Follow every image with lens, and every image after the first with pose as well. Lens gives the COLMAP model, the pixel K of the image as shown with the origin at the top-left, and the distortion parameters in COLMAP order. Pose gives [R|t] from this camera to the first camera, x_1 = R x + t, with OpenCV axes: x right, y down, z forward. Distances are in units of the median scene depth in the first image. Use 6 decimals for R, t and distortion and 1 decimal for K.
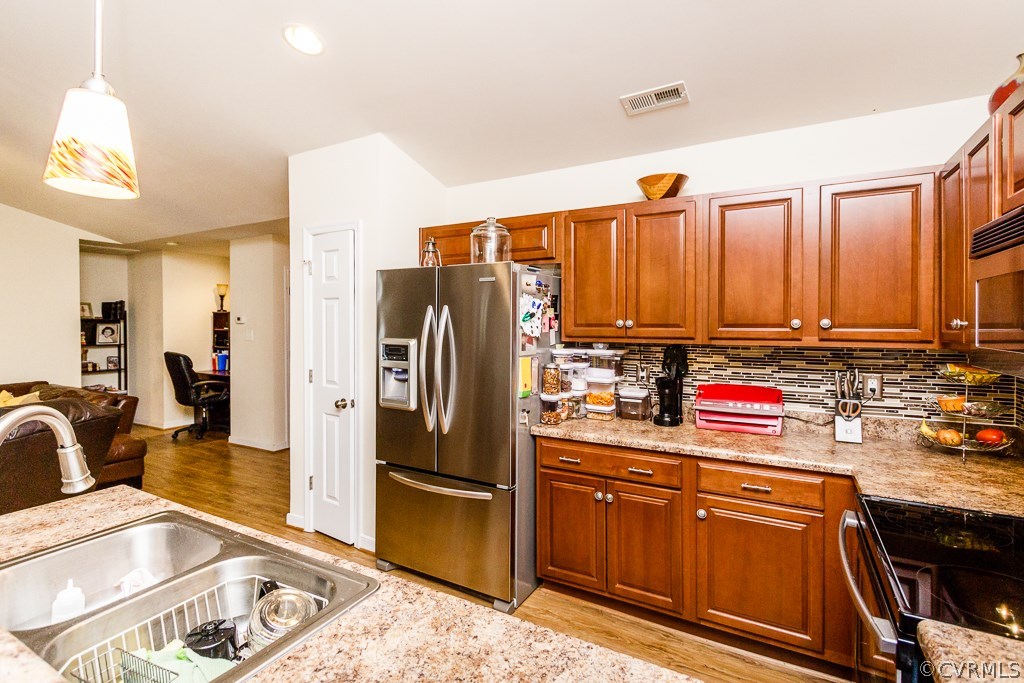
lens RADIAL K [[466.7, 0, 515.9], [0, 466.7, 332.6], [0, 0, 1]] dist [0.006444, -0.005066]
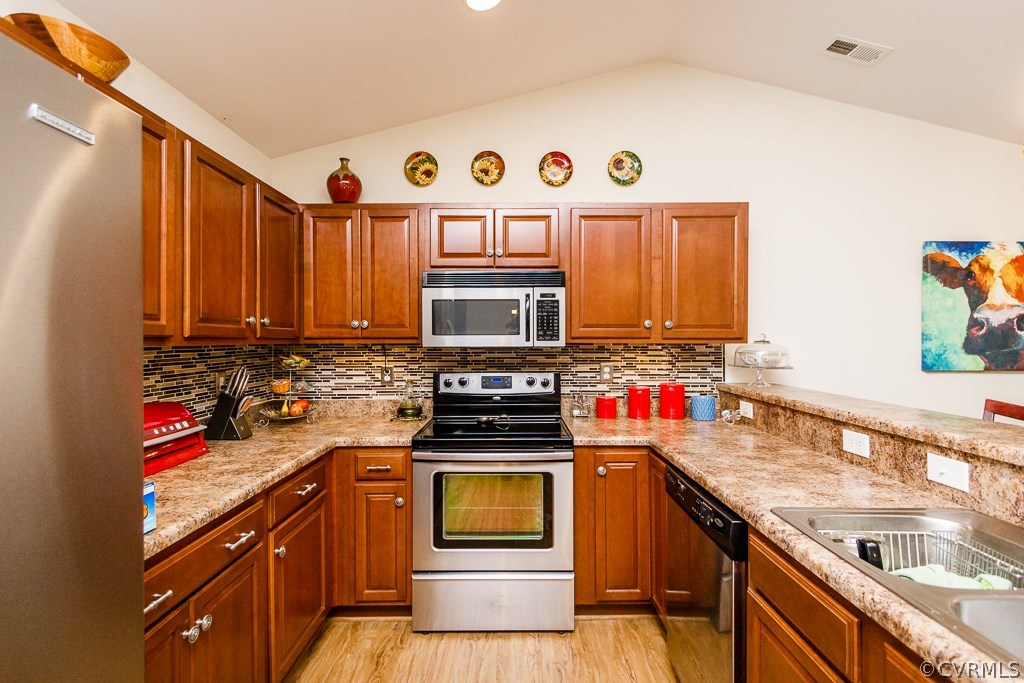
lens RADIAL K [[466.7, 0, 512.2], [0, 466.7, 340.1], [0, 0, 1]] dist [0.006444, -0.005066]
pose [[-0.461957, 0.000703, 0.886902, -0.430903], [0.020373, 0.999744, 0.009819, 0.019605], [-0.886669, 0.022605, -0.461853, 0.864960]]
